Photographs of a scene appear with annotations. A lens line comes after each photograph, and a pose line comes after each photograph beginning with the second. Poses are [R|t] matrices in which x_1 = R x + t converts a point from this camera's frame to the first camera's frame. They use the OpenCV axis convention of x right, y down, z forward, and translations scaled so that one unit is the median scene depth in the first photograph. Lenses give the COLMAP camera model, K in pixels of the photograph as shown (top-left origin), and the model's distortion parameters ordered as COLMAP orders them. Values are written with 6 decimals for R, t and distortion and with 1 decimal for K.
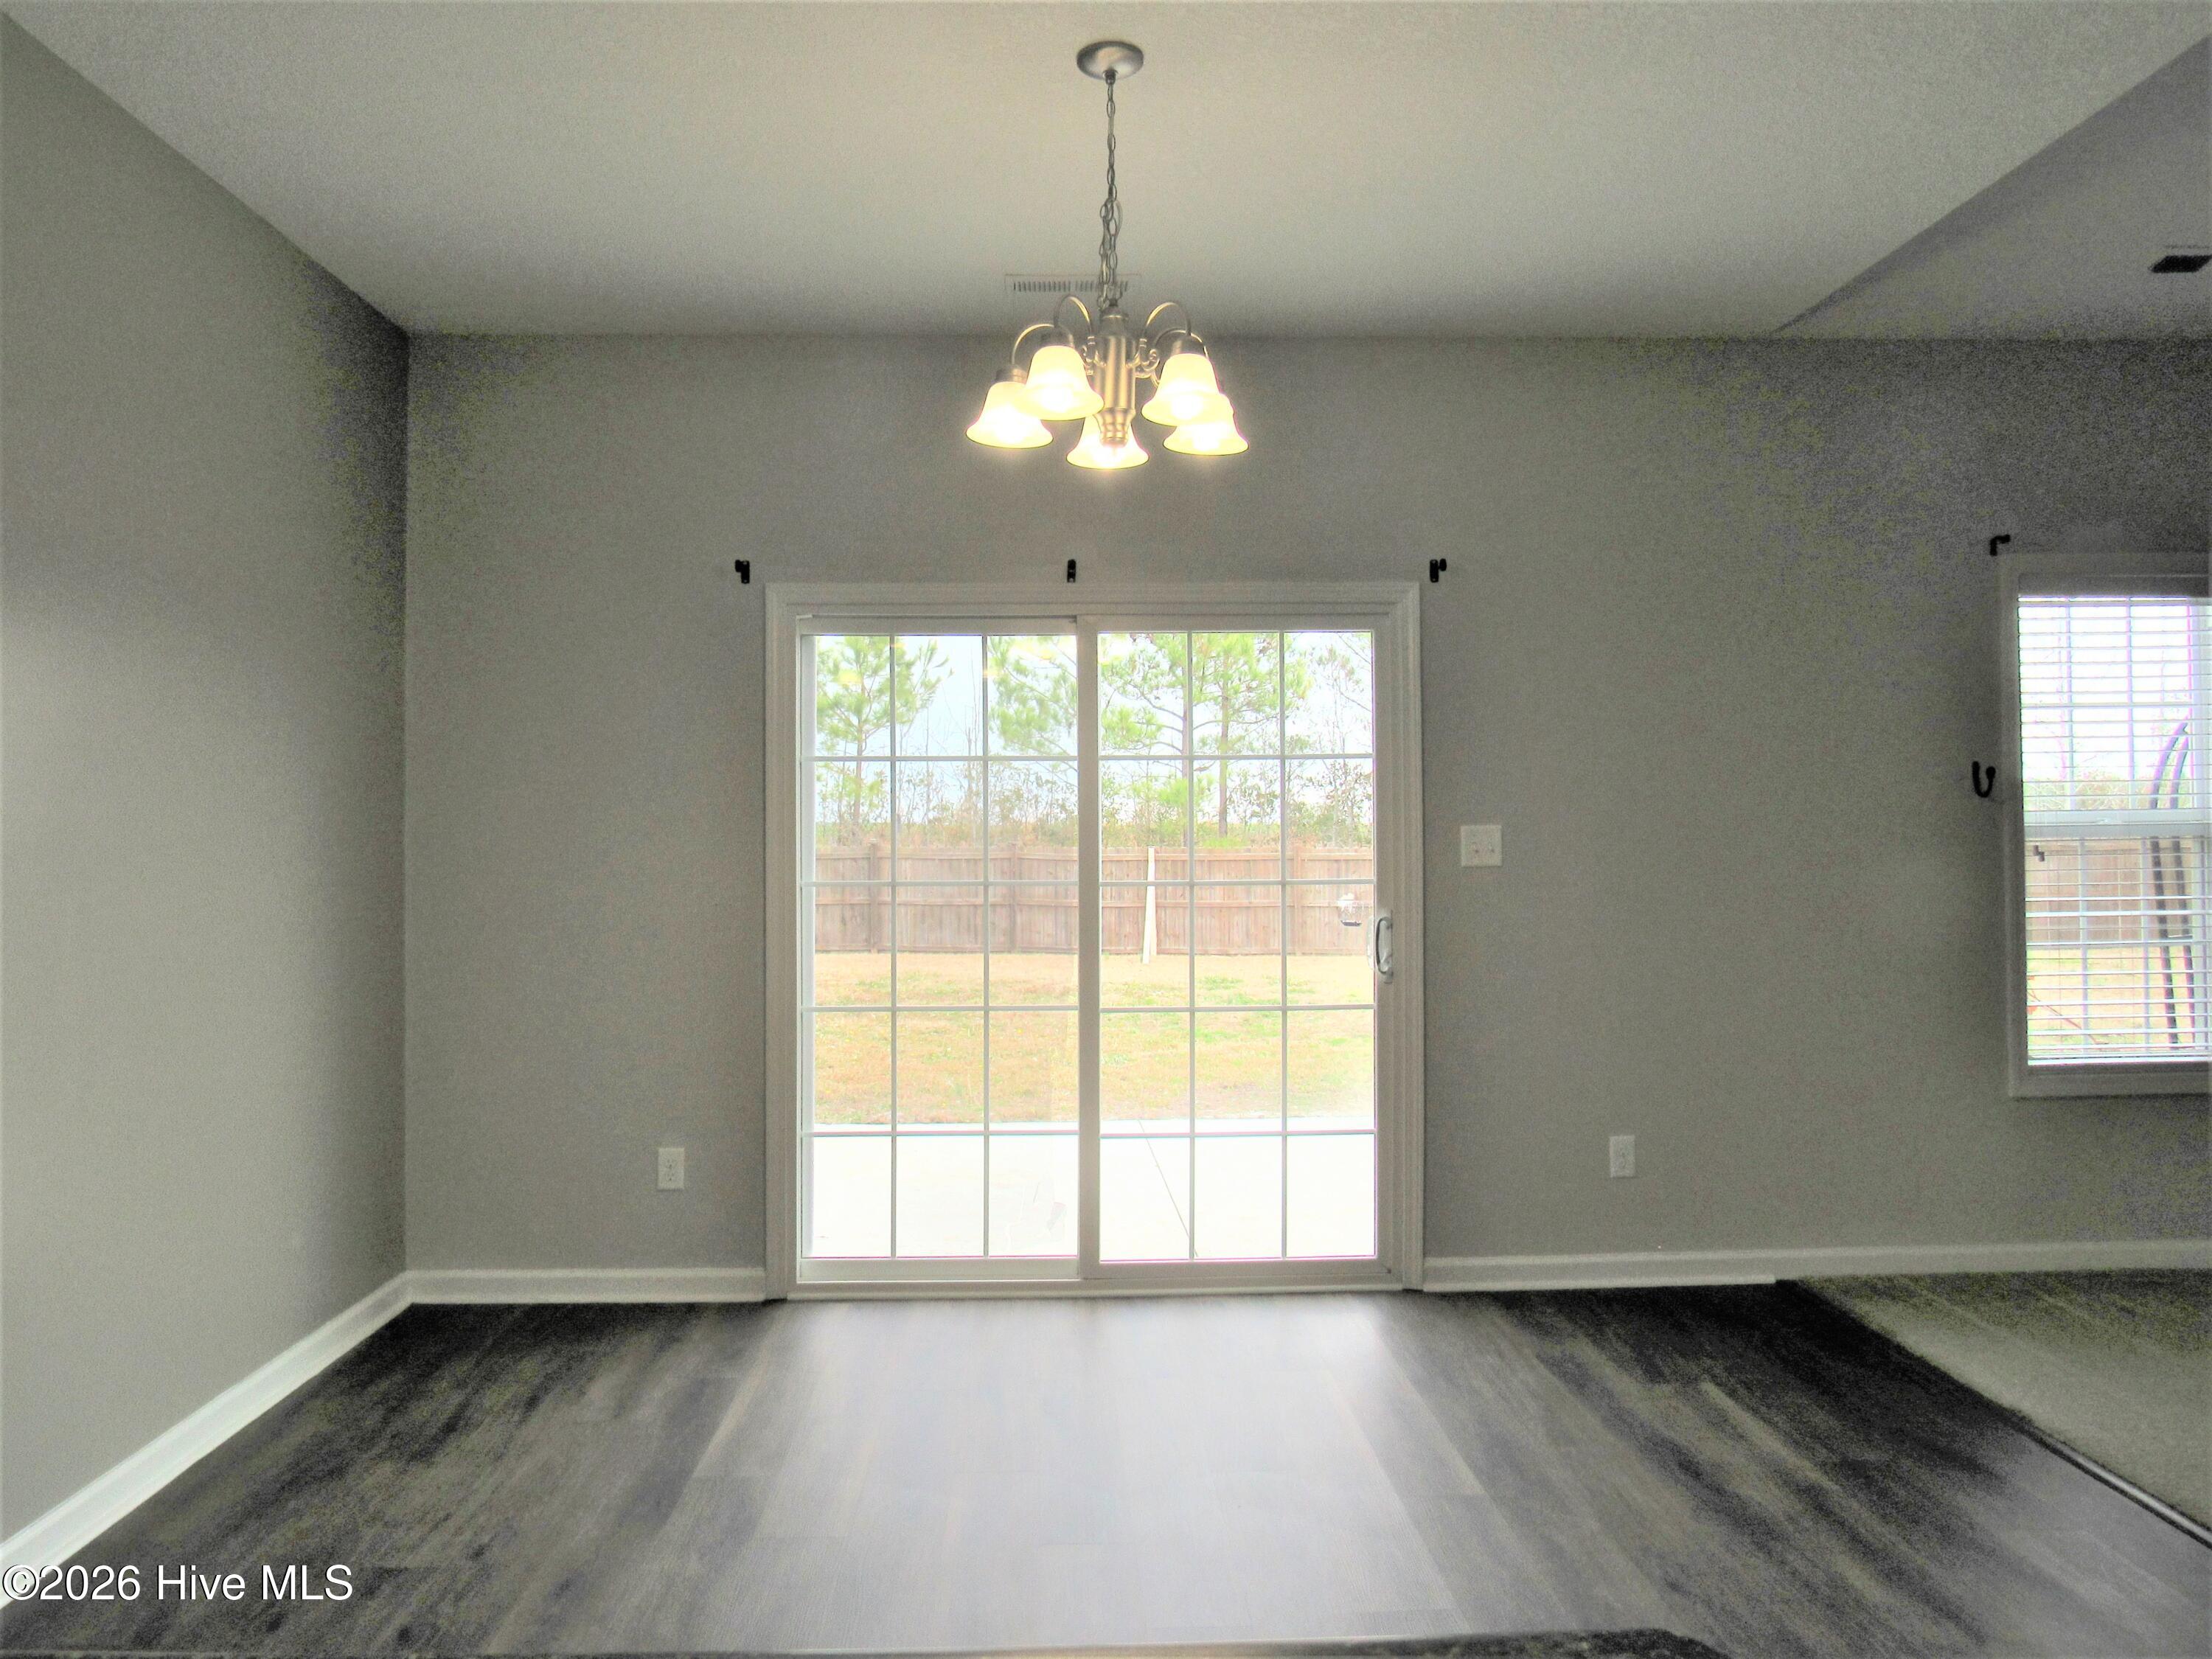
lens RADIAL K [[1575.3, 0, 1106.8], [0, 1575.3, 823.5], [0, 0, 1]] dist [-0.035257, 0.006081]
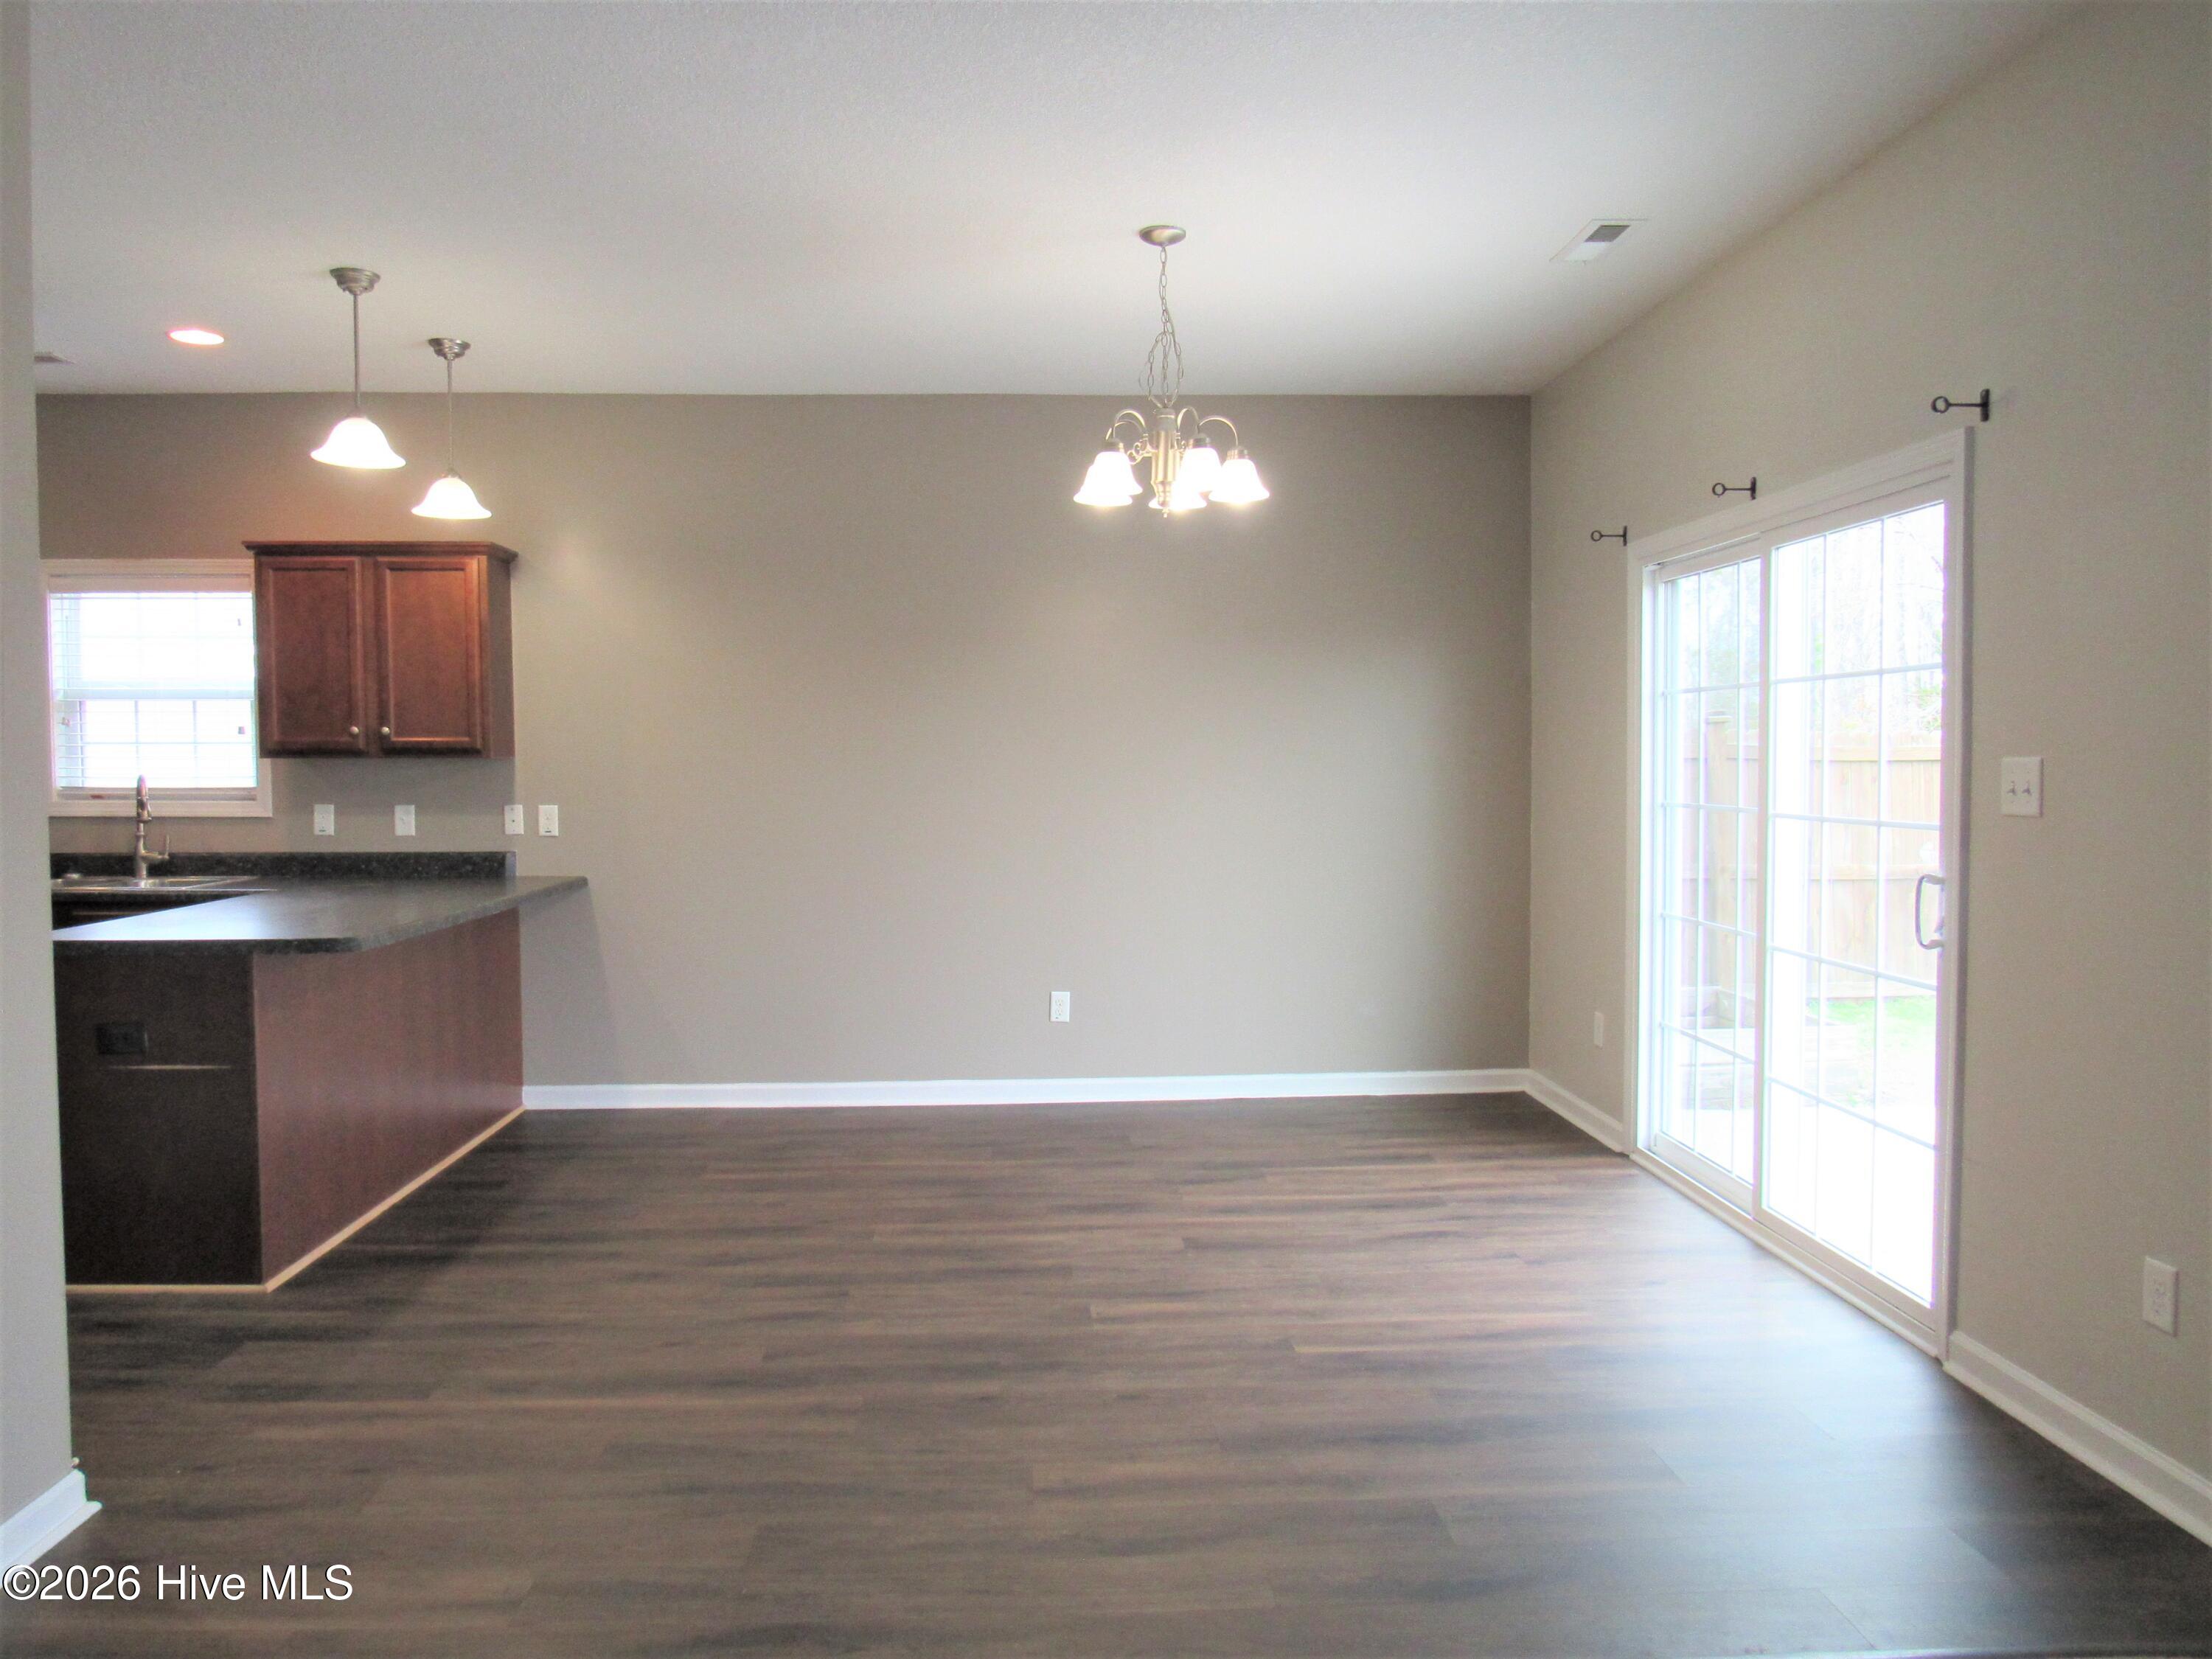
lens RADIAL K [[1575.3, 0, 1106.8], [0, 1575.3, 823.5], [0, 0, 1]] dist [-0.035257, 0.006081]
pose [[0.028405, 0.049872, -0.998352, 0.930793], [0.016776, 0.998590, 0.050362, -0.011183], [0.999456, -0.018179, 0.027528, 0.576045]]
